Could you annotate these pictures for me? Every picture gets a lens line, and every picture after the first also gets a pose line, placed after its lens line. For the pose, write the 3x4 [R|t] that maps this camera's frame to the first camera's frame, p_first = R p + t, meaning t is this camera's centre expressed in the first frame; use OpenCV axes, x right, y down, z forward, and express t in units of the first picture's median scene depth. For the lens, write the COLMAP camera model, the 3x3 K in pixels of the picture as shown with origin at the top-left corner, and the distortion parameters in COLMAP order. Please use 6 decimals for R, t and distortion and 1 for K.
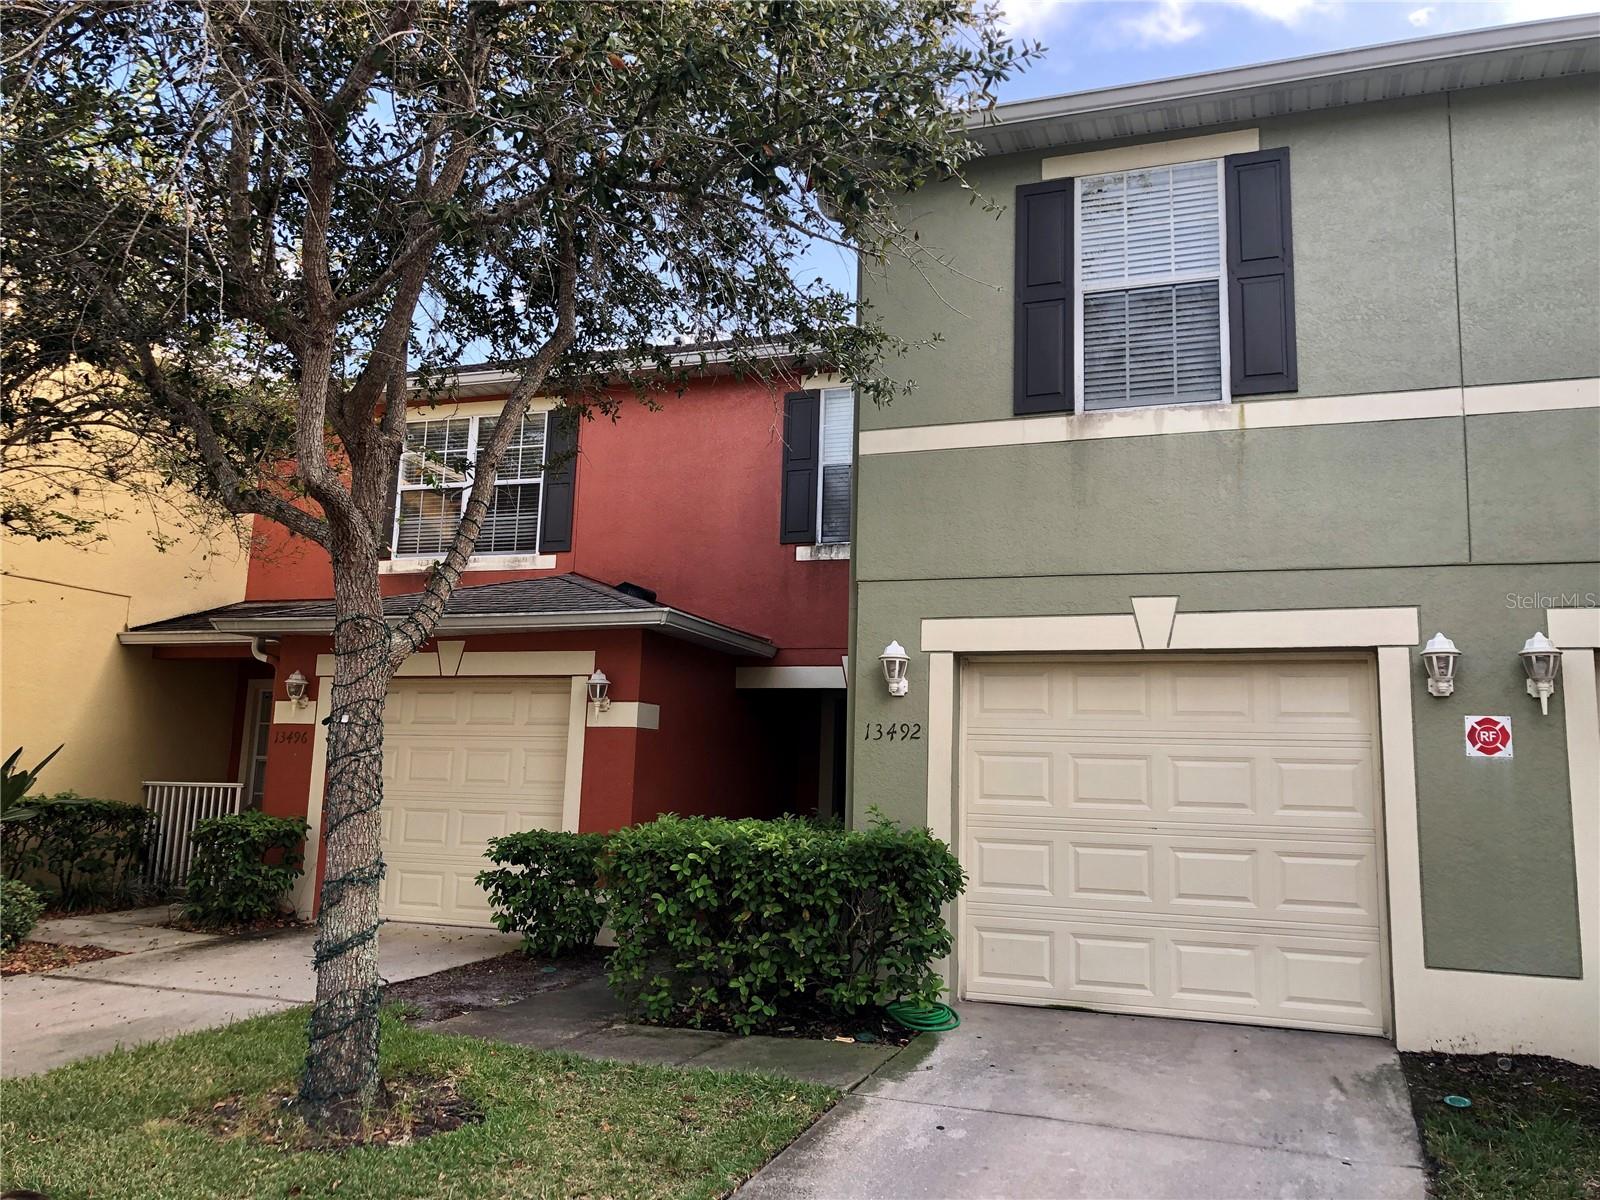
lens RADIAL K [[1280.6, 0, 795.8], [0, 1280.6, 589.7], [0, 0, 1]] dist [0.043621, -0.019173]
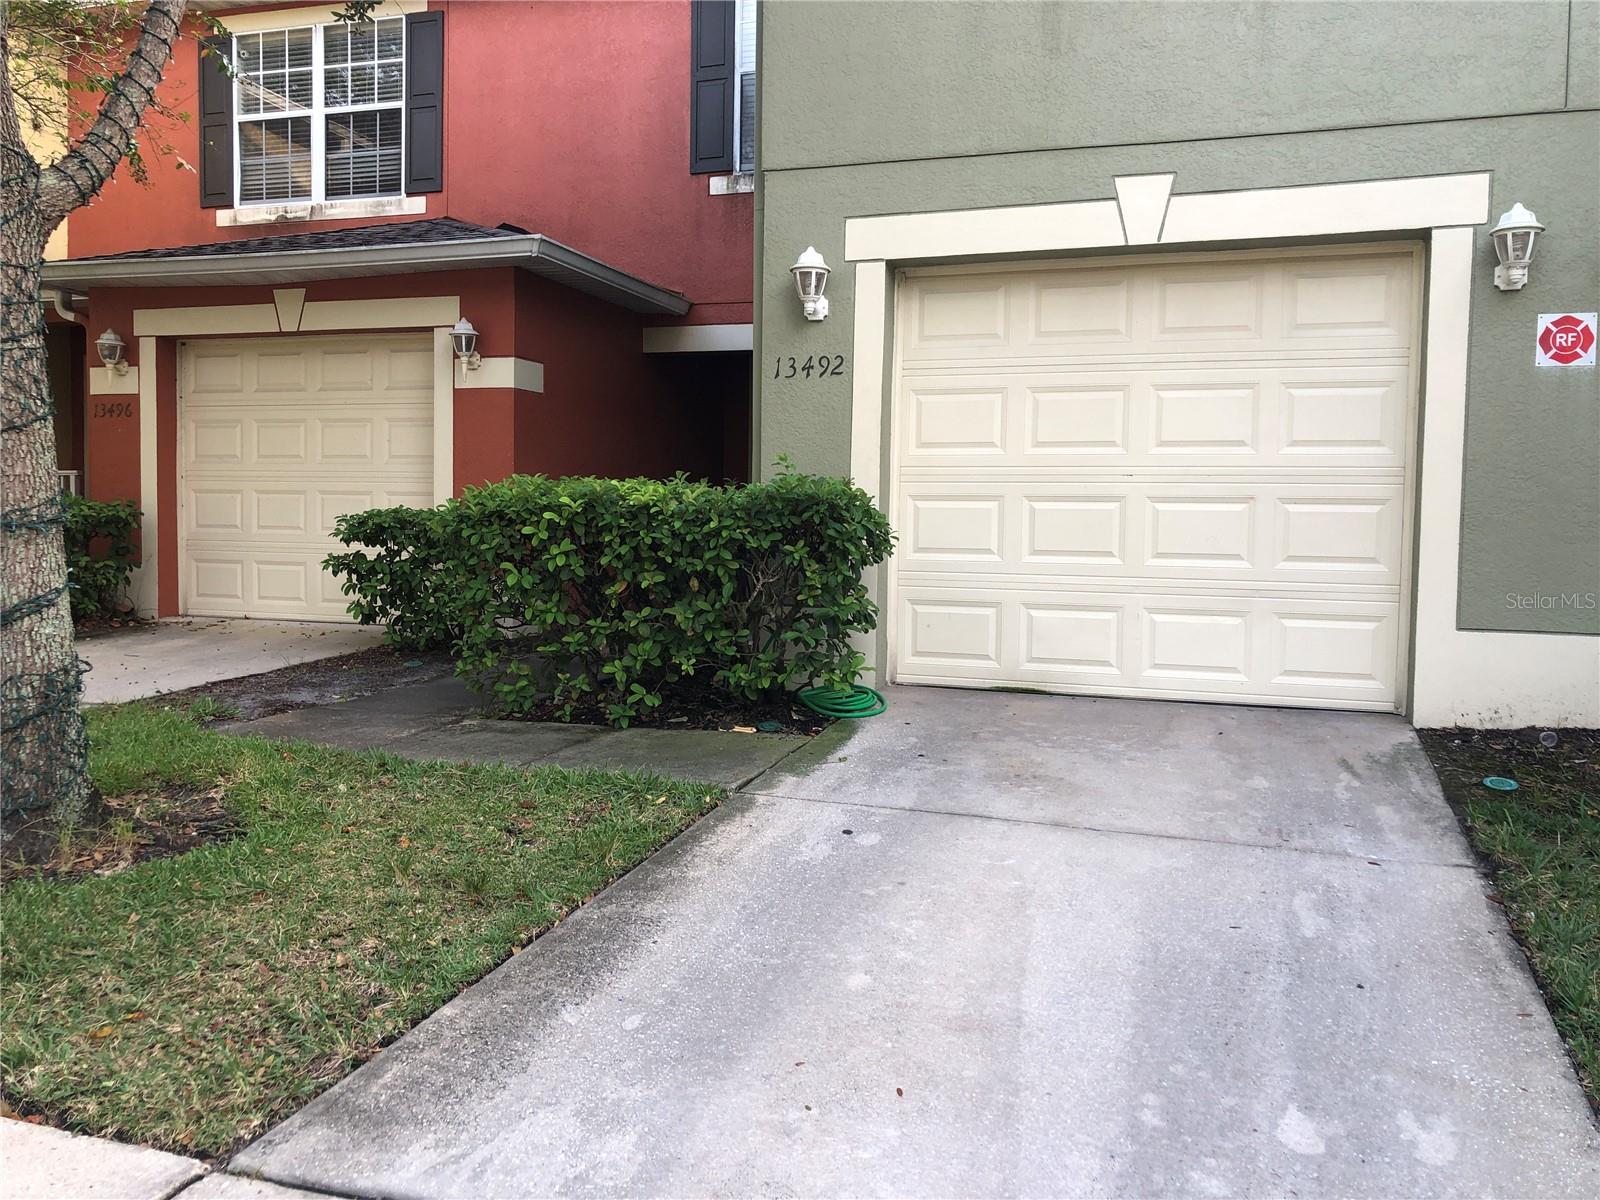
lens RADIAL K [[1282.1, 0, 794.0], [0, 1282.1, 563.2], [0, 0, 1]] dist [0.076951, -0.059289]
pose [[0.999422, -0.017200, 0.029312, 0.045776], [0.011124, 0.980526, 0.196075, 0.082909], [-0.032114, -0.195635, 0.980151, 0.213485]]
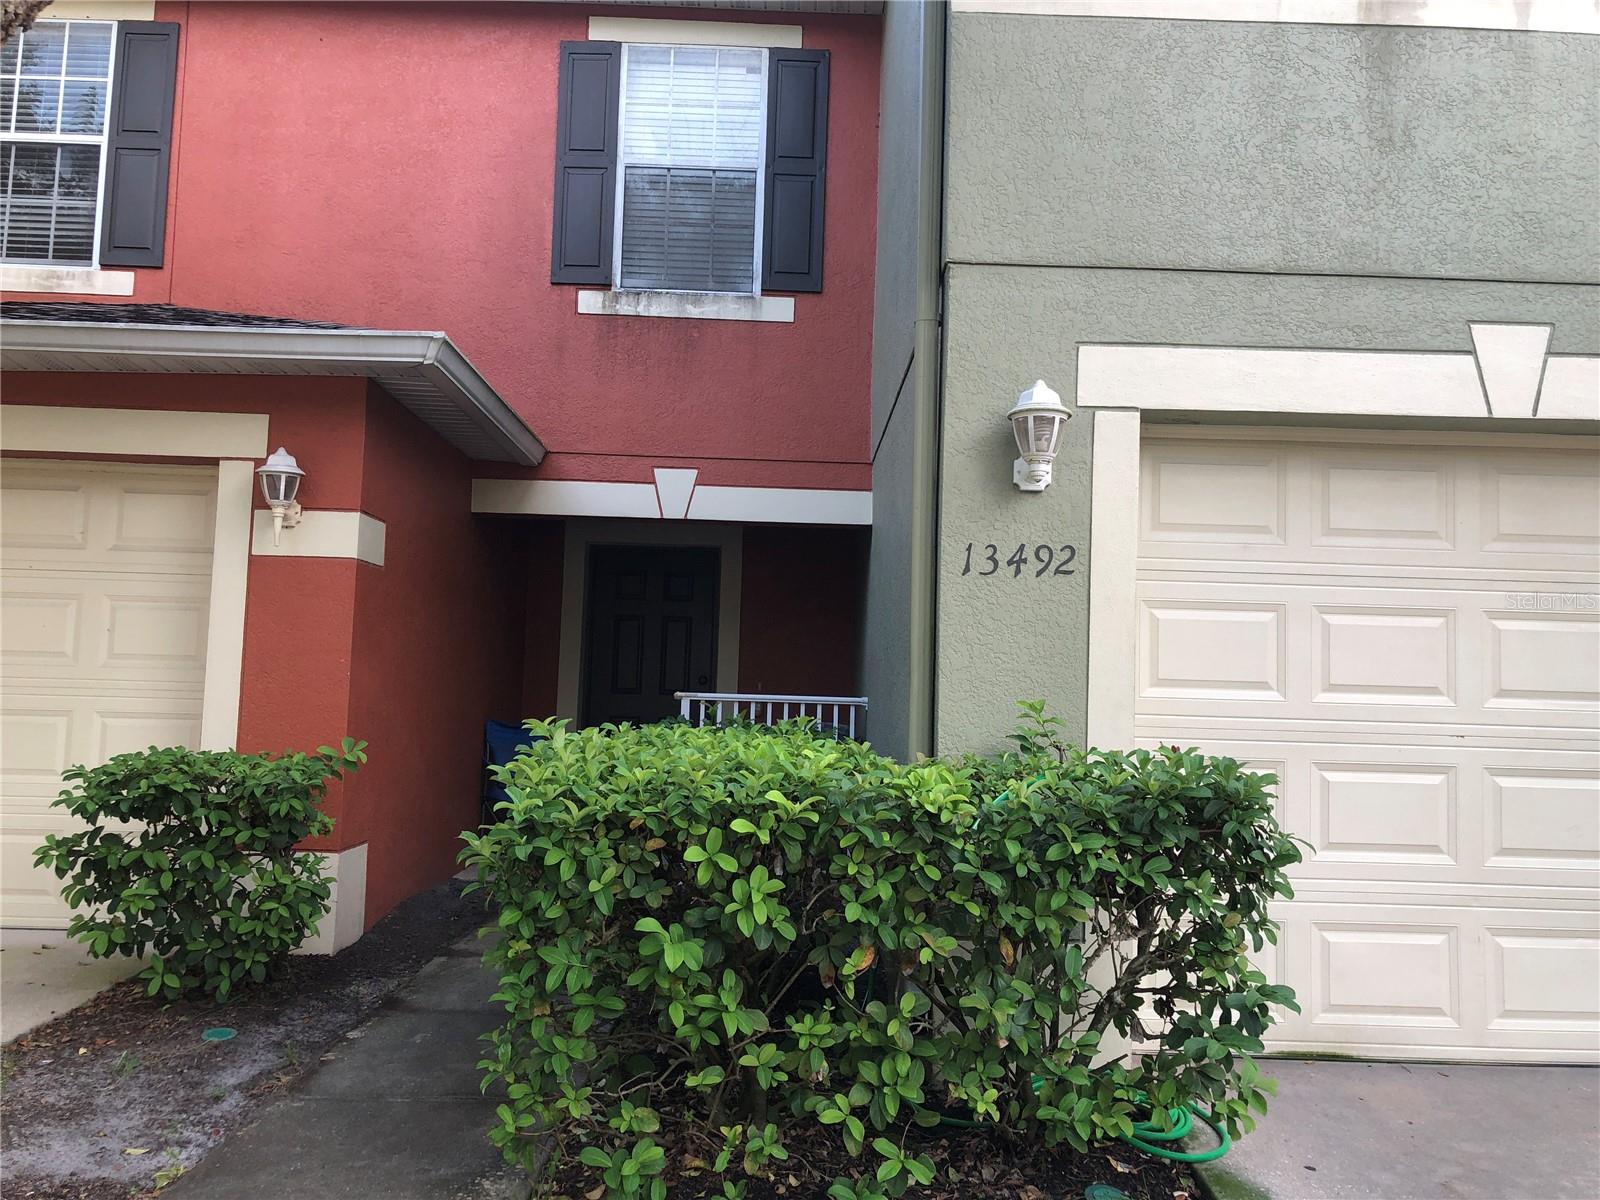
lens RADIAL K [[1280.6, 0, 795.8], [0, 1280.6, 589.7], [0, 0, 1]] dist [0.043621, -0.019173]
pose [[0.931367, 0.023581, 0.363318, -0.217610], [-0.056535, 0.995163, 0.080335, 0.096788], [-0.359666, -0.095362, 0.928195, 0.614512]]
